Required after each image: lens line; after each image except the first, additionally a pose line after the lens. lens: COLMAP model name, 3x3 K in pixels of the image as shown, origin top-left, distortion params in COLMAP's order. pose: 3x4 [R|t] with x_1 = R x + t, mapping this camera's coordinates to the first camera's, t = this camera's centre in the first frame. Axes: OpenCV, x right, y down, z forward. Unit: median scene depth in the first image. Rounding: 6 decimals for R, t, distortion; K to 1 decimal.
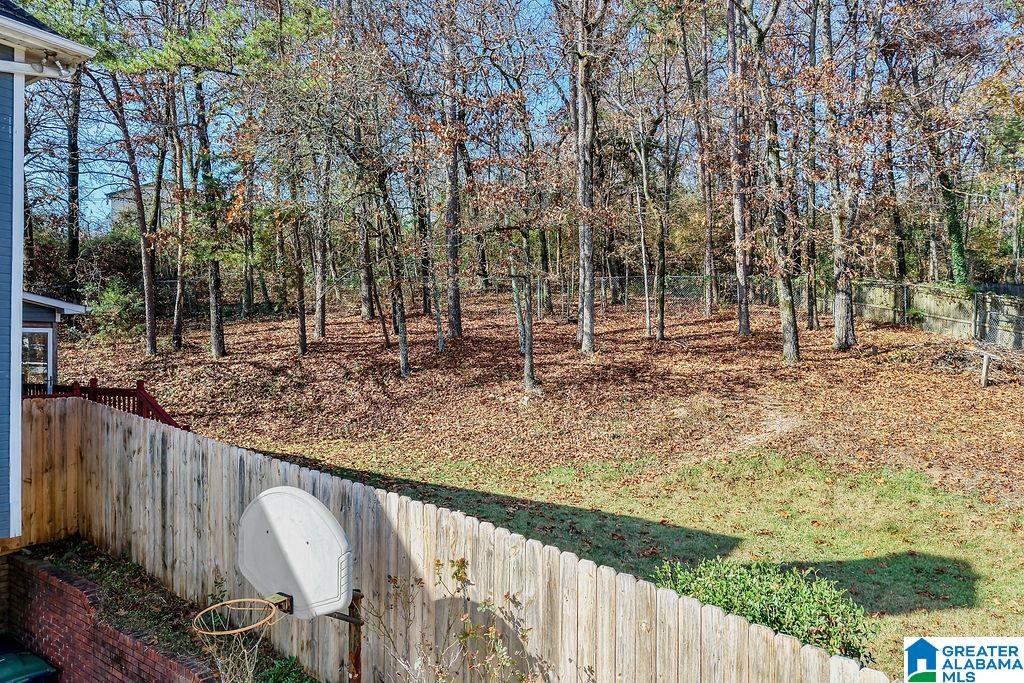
lens RADIAL K [[688.4, 0, 512.0], [0, 688.4, 362.3], [0, 0, 1]] dist [0.008342, -0.001218]
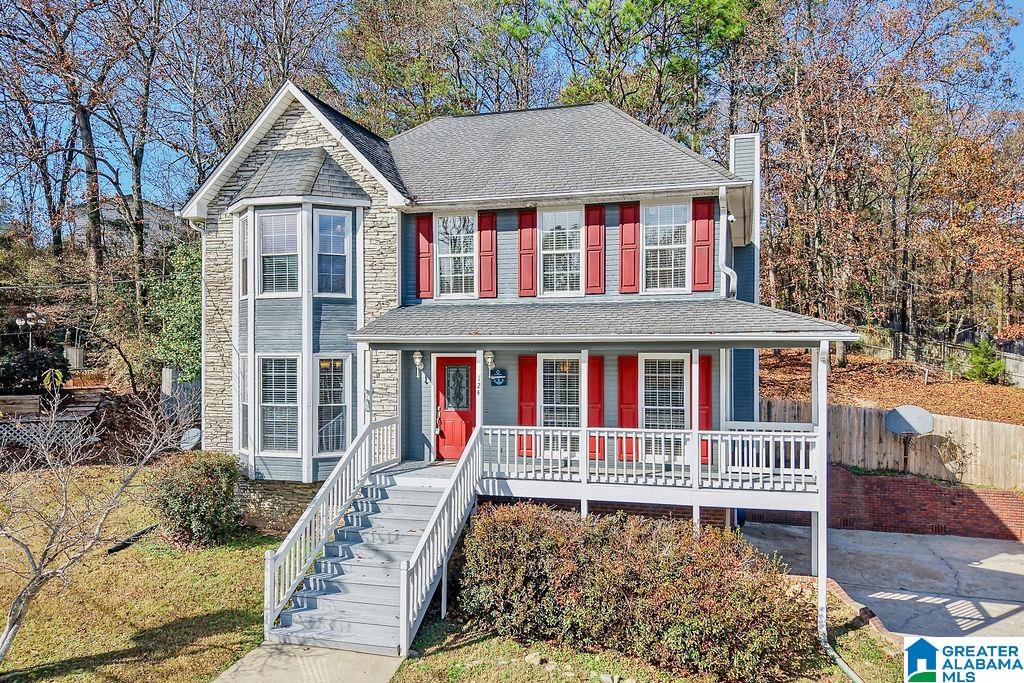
lens RADIAL K [[748.2, 0, 558.7], [0, 748.2, 361.6], [0, 0, 1]] dist [0.009321, -0.000537]
pose [[0.946199, -0.001003, 0.323584, -0.966262], [0.007232, 0.999811, -0.018049, -0.002979], [-0.323504, 0.019418, 0.946027, -0.657249]]
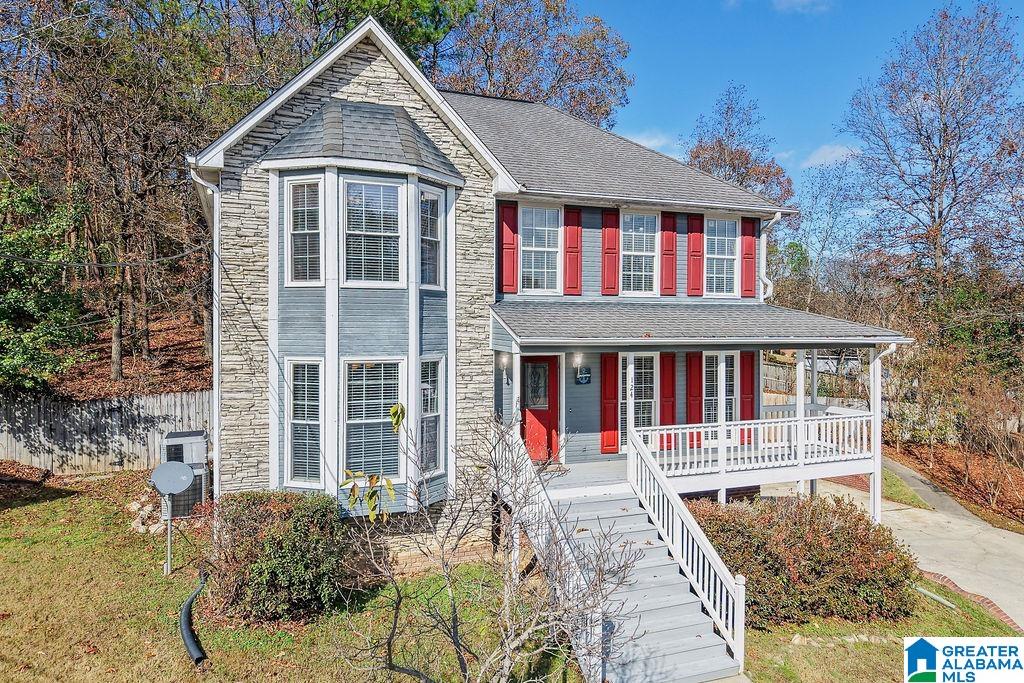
lens RADIAL K [[694.7, 0, 512.0], [0, 694.7, 341.5], [0, 0, 1]] dist [0.025630, 0.000410]
pose [[0.572035, -0.014556, 0.820100, -1.410755], [0.019518, 0.999801, 0.004131, -0.041706], [-0.819997, 0.013643, 0.572205, -0.244117]]
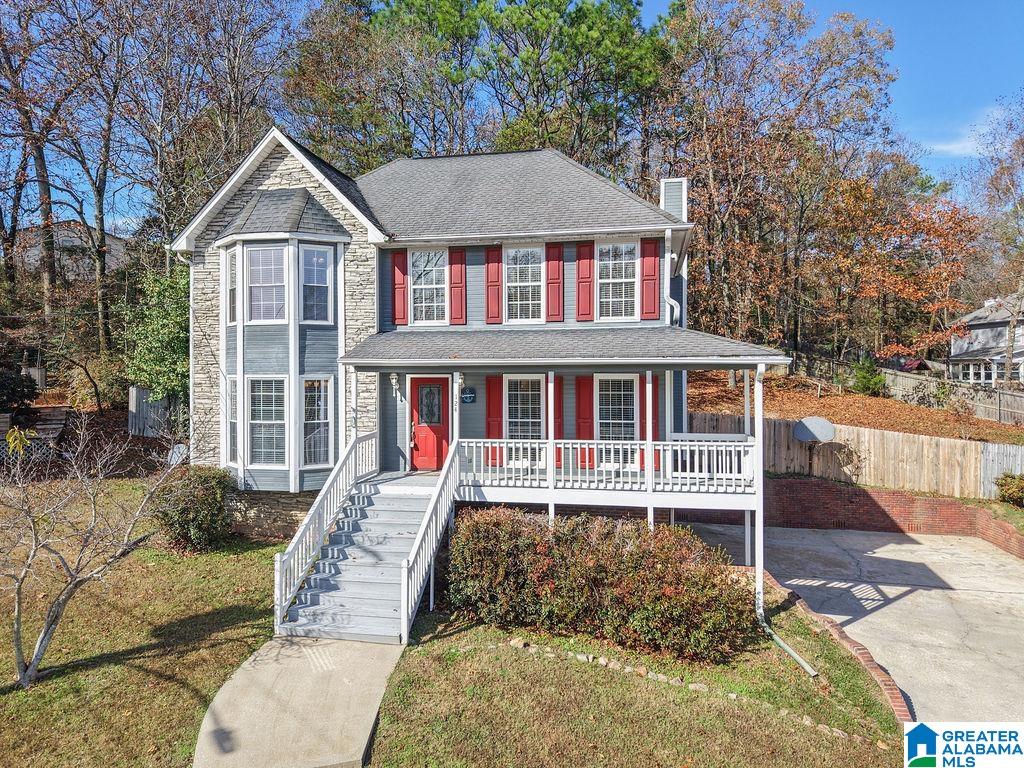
lens RADIAL K [[696.3, 0, 520.9], [0, 696.3, 377.5], [0, 0, 1]] dist [0.007199, 0.000013]
pose [[0.922273, -0.005648, 0.386497, -1.031357], [0.012900, 0.999786, -0.016174, -0.008640], [-0.386323, 0.019903, 0.922149, -0.673400]]
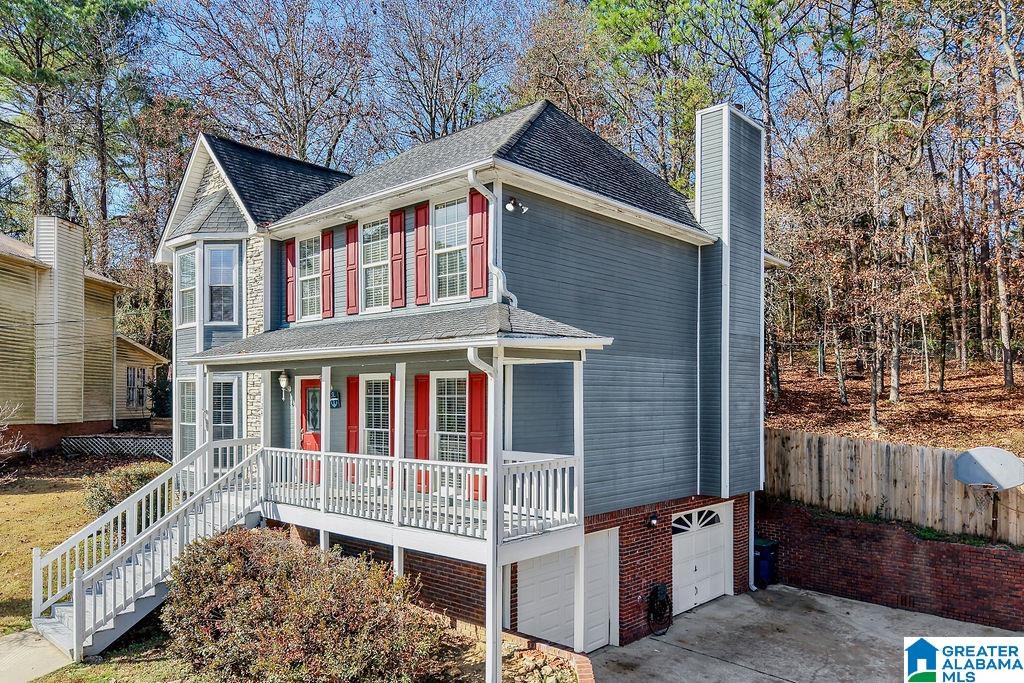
lens RADIAL K [[727.4, 0, 530.6], [0, 727.4, 396.4], [0, 0, 1]] dist [0.002215, -0.000993]
pose [[0.989620, 0.000004, -0.143709, -0.463561], [-0.003355, 0.999728, -0.023081, 0.012512], [0.143670, 0.023324, 0.989351, -0.600536]]
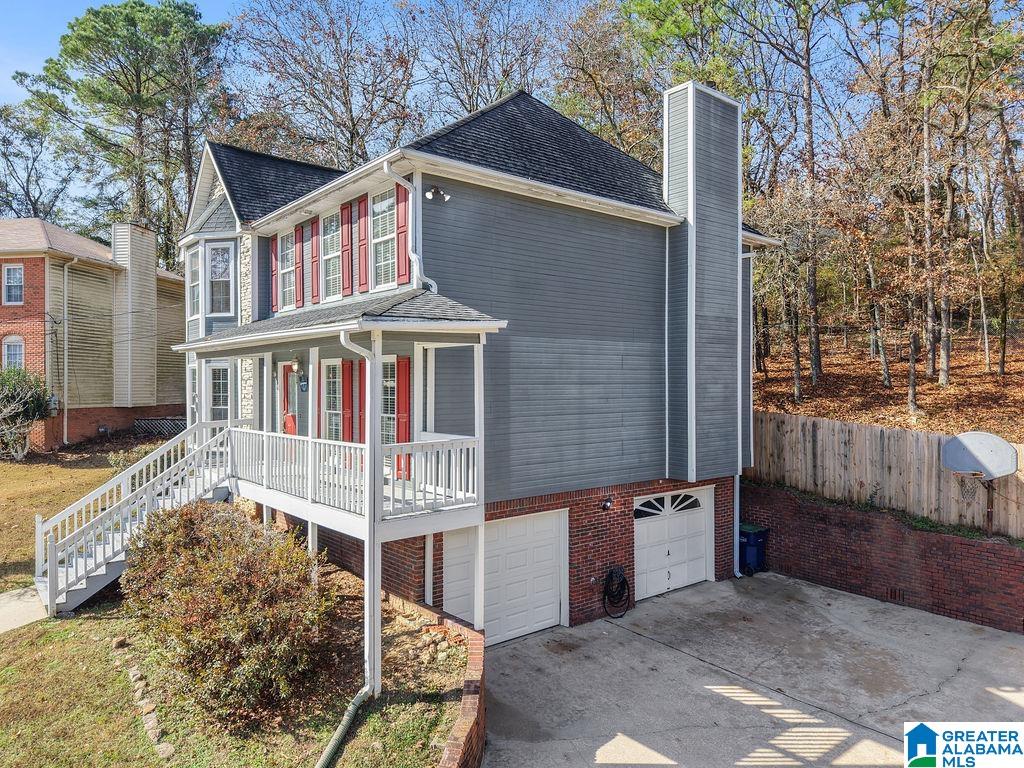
lens RADIAL K [[701.0, 0, 512.0], [0, 701.0, 384.0], [0, 0, 1]] dist [0.000722, 0.000745]
pose [[0.956093, -0.003446, -0.293044, -0.326173], [-0.002539, 0.999796, -0.020040, 0.014489], [0.293054, 0.019904, 0.955889, -0.559656]]
